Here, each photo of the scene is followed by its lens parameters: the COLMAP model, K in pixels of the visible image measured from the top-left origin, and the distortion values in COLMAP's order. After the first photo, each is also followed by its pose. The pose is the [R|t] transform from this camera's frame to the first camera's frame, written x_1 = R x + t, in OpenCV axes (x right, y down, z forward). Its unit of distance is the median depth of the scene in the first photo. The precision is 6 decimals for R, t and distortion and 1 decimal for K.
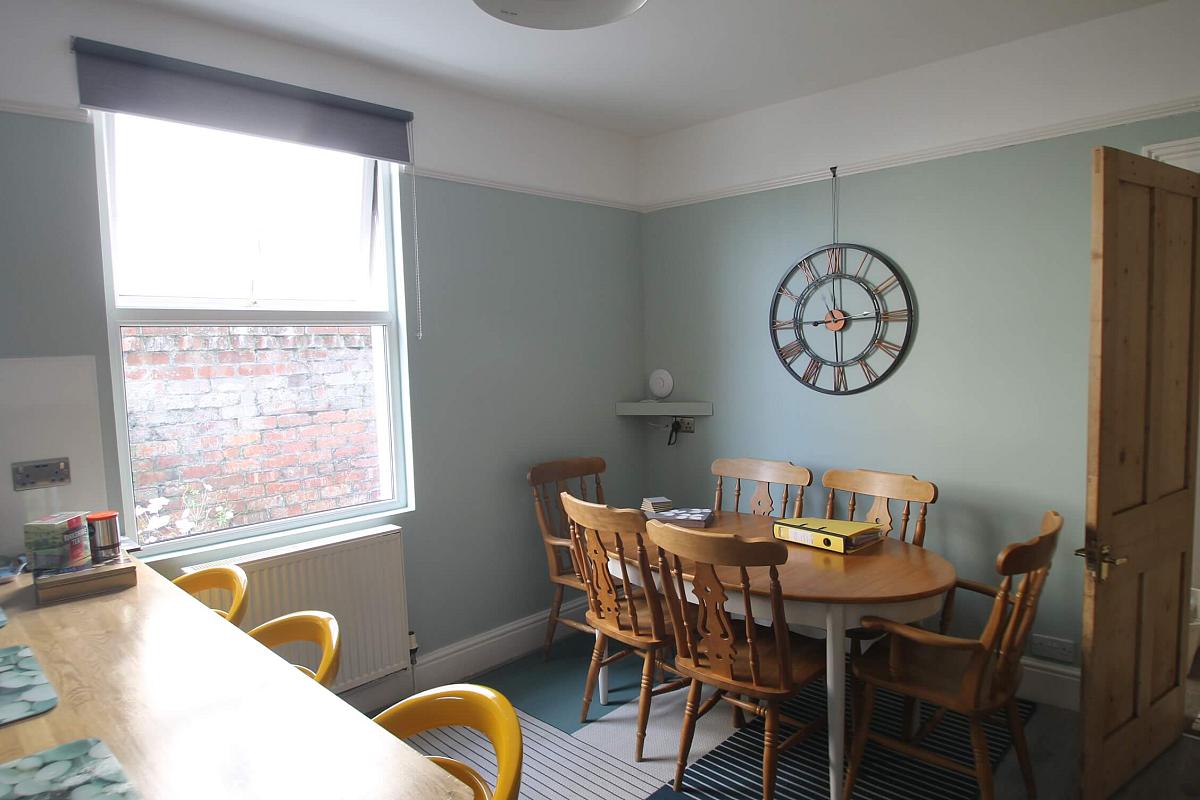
lens RADIAL K [[727.4, 0, 598.4], [0, 727.4, 398.3], [0, 0, 1]] dist [-0.022138, 0.000226]
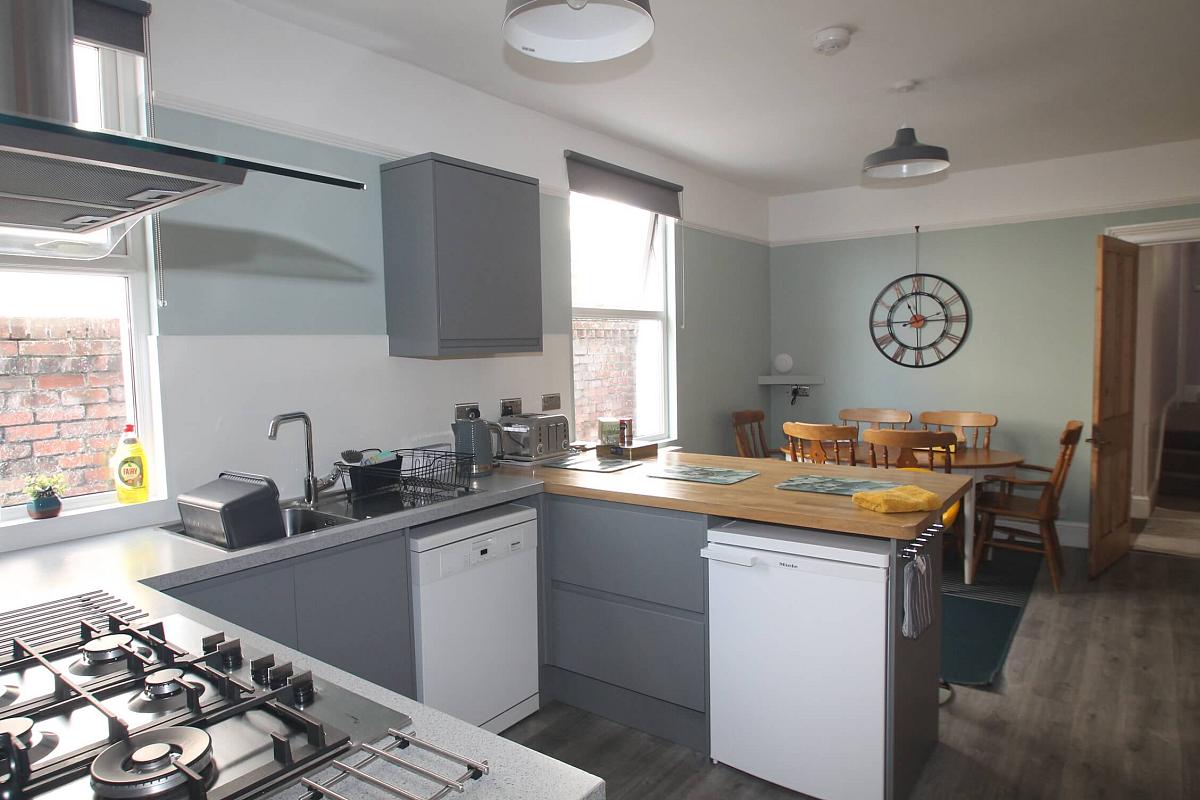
lens RADIAL K [[727.4, 0, 598.4], [0, 727.4, 398.3], [0, 0, 1]] dist [-0.022138, 0.000226]
pose [[0.991040, -0.002481, 0.133543, -0.603691], [0.003150, 0.999984, -0.004799, 0.070480], [-0.133529, 0.005177, 0.991031, -0.504886]]
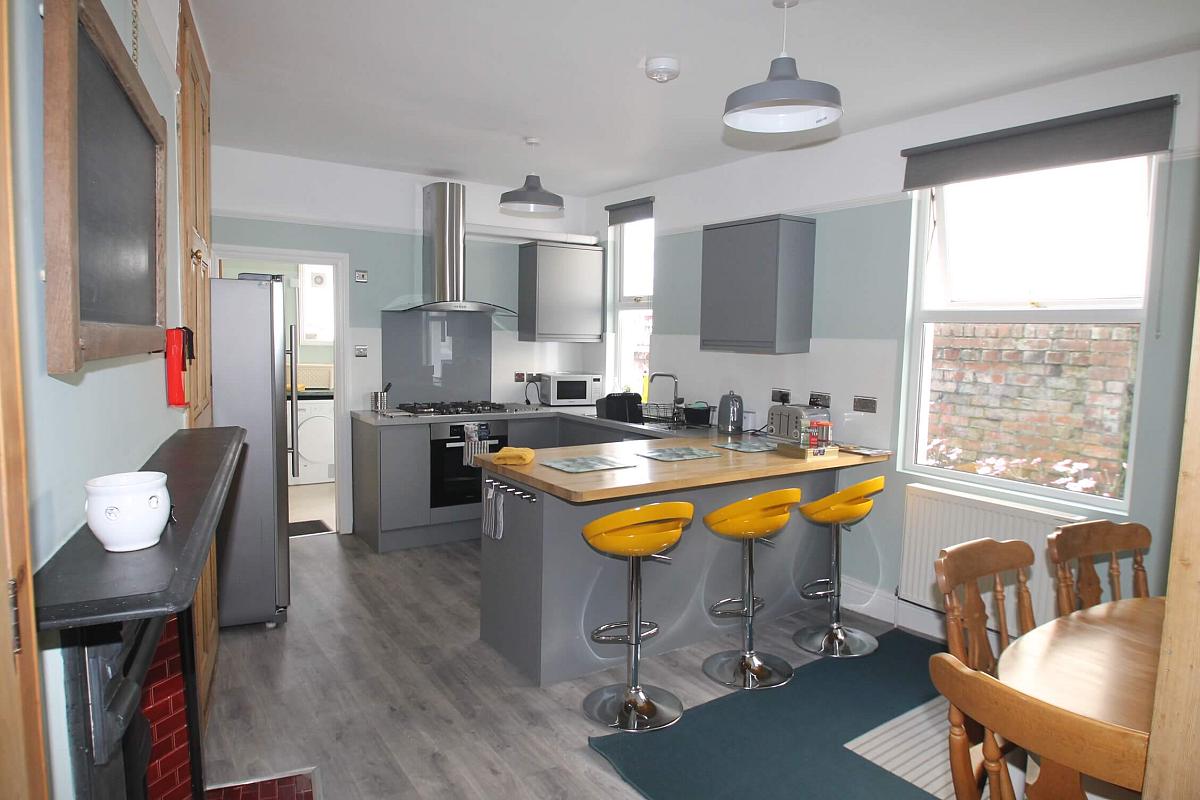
lens RADIAL K [[727.4, 0, 598.4], [0, 727.4, 398.3], [0, 0, 1]] dist [-0.022138, 0.000226]
pose [[-0.188344, 0.104978, -0.976476, 0.764720], [-0.099385, 0.987129, 0.125292, -0.048941], [0.977062, 0.120645, -0.175487, 0.448820]]
